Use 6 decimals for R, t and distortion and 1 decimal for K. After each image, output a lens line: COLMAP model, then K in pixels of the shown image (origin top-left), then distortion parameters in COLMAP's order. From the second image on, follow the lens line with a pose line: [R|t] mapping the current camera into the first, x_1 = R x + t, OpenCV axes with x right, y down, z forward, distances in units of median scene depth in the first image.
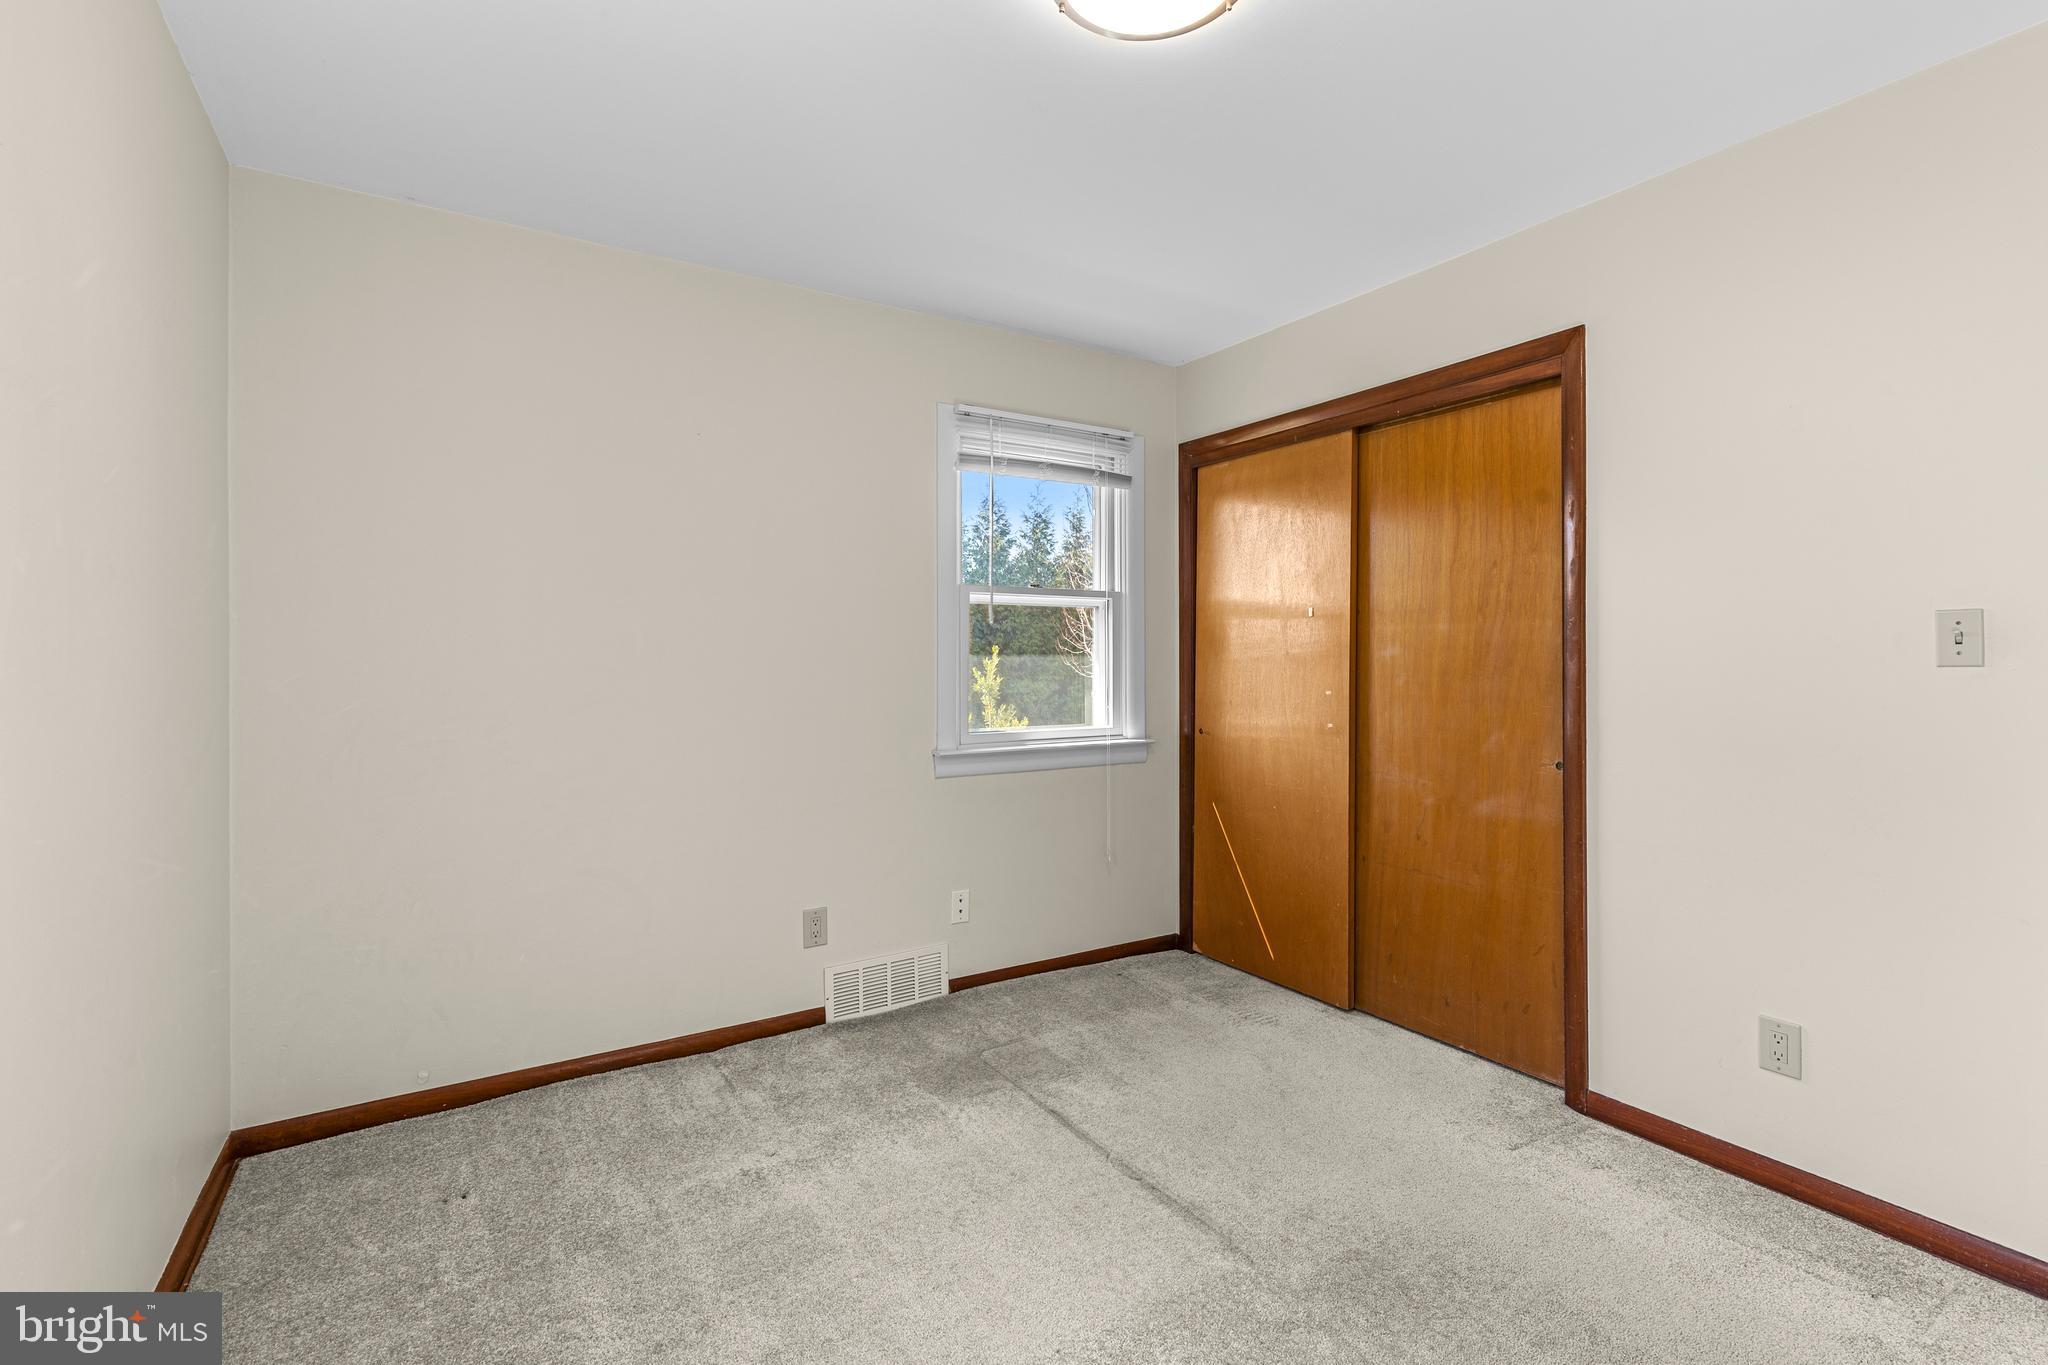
lens RADIAL K [[924.5, 0, 1062.6], [0, 924.5, 661.8], [0, 0, 1]] dist [0.001566, 0.000027]
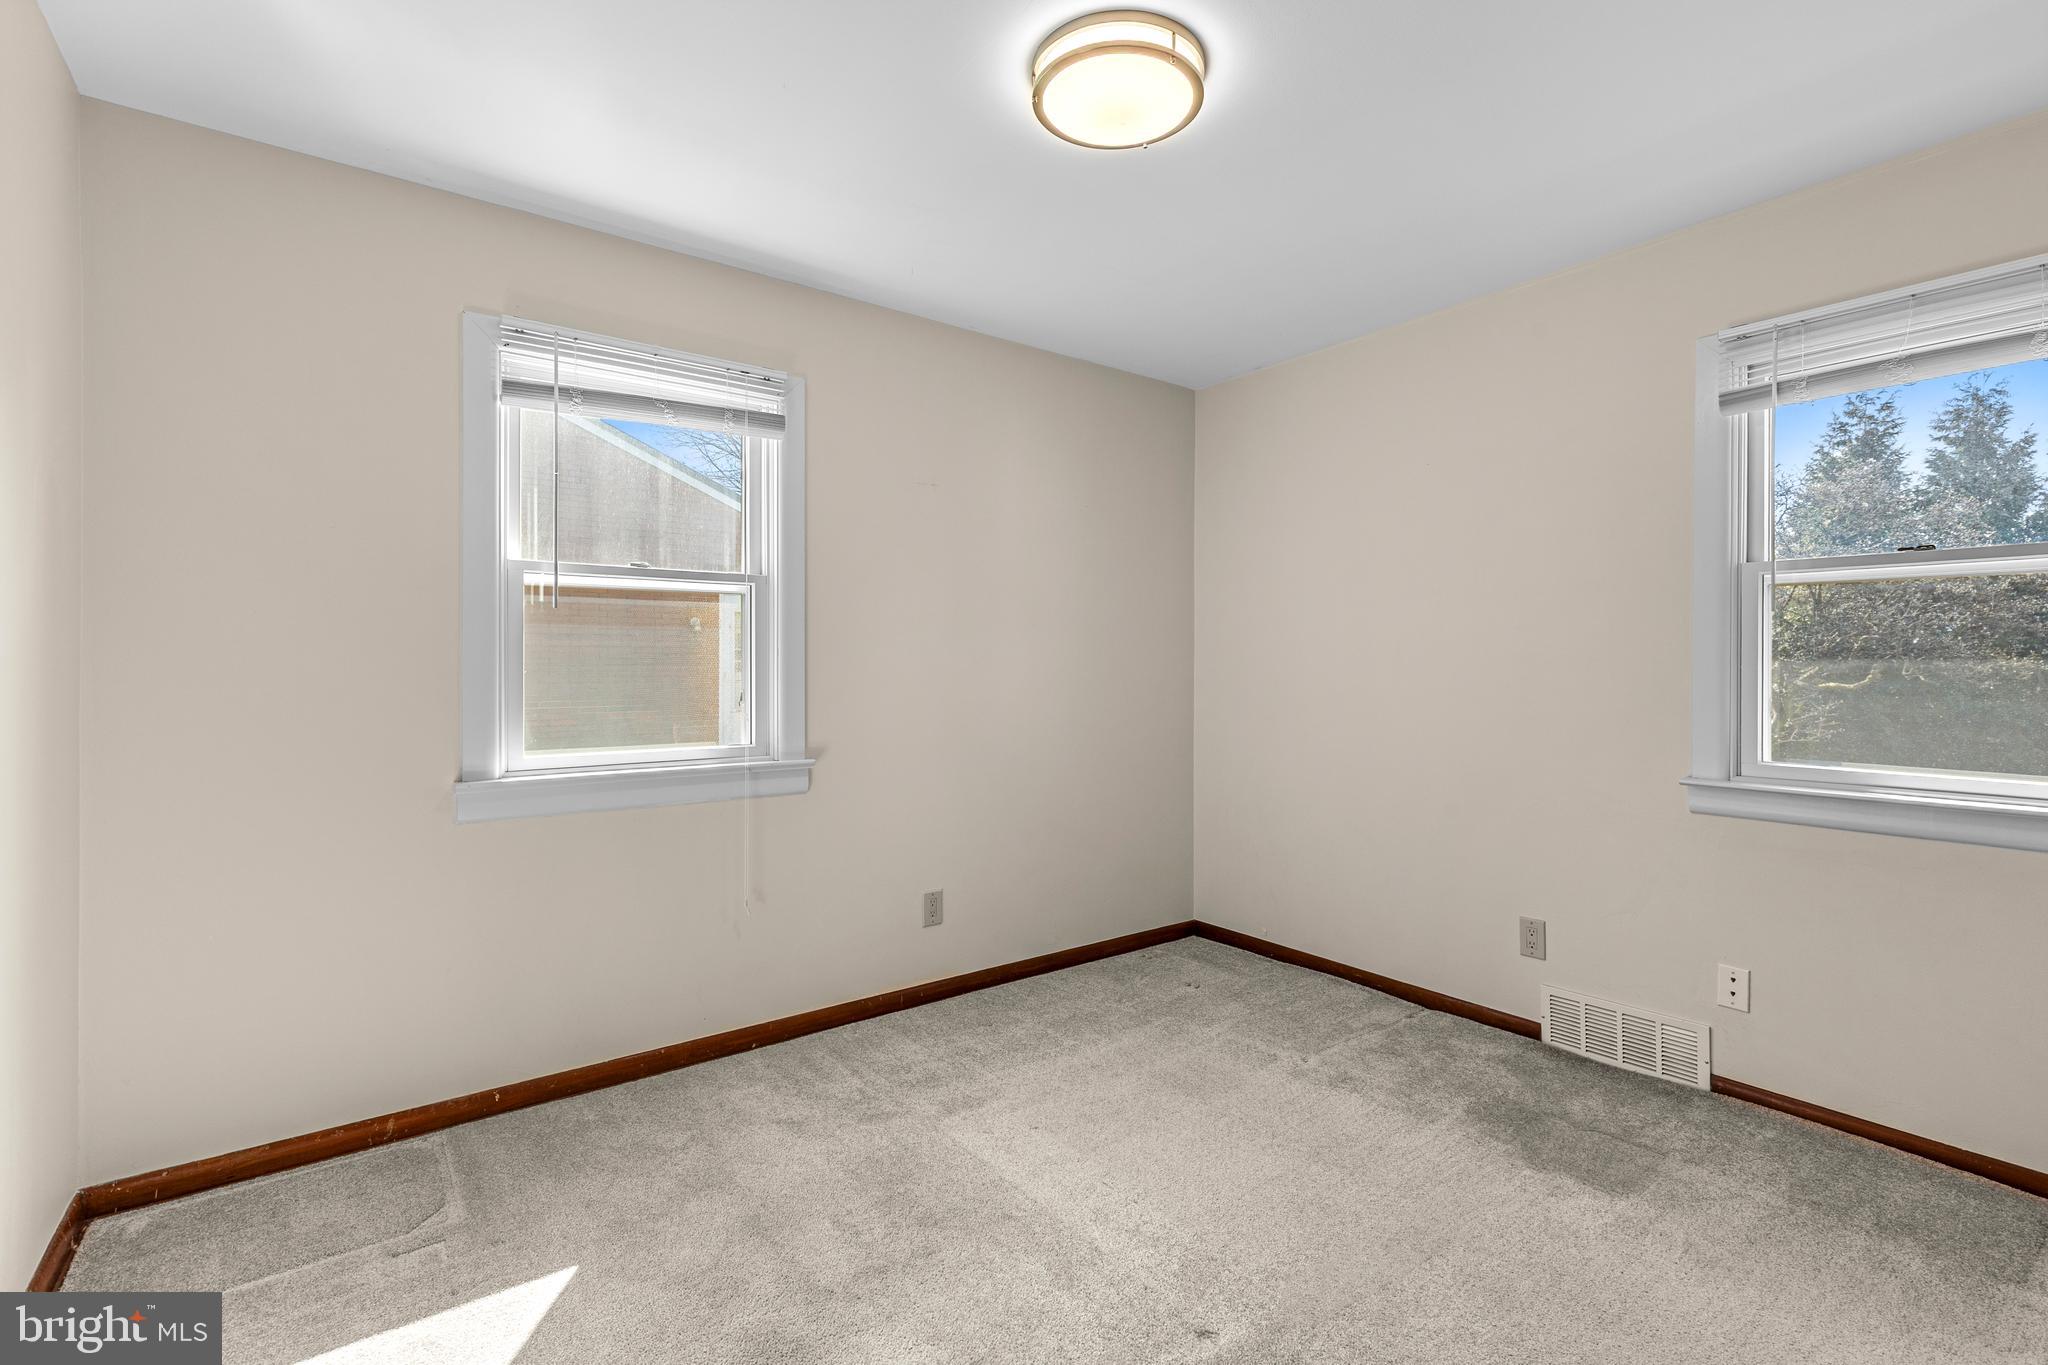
lens RADIAL K [[921.5, 0, 1031.1], [0, 921.5, 672.7], [0, 0, 1]] dist [0.001403, 0.000262]
pose [[0.054906, 0.007223, -0.998465, 0.676785], [0.000761, 0.999973, 0.007276, -0.001558], [0.998491, -0.001159, 0.054899, 0.416766]]
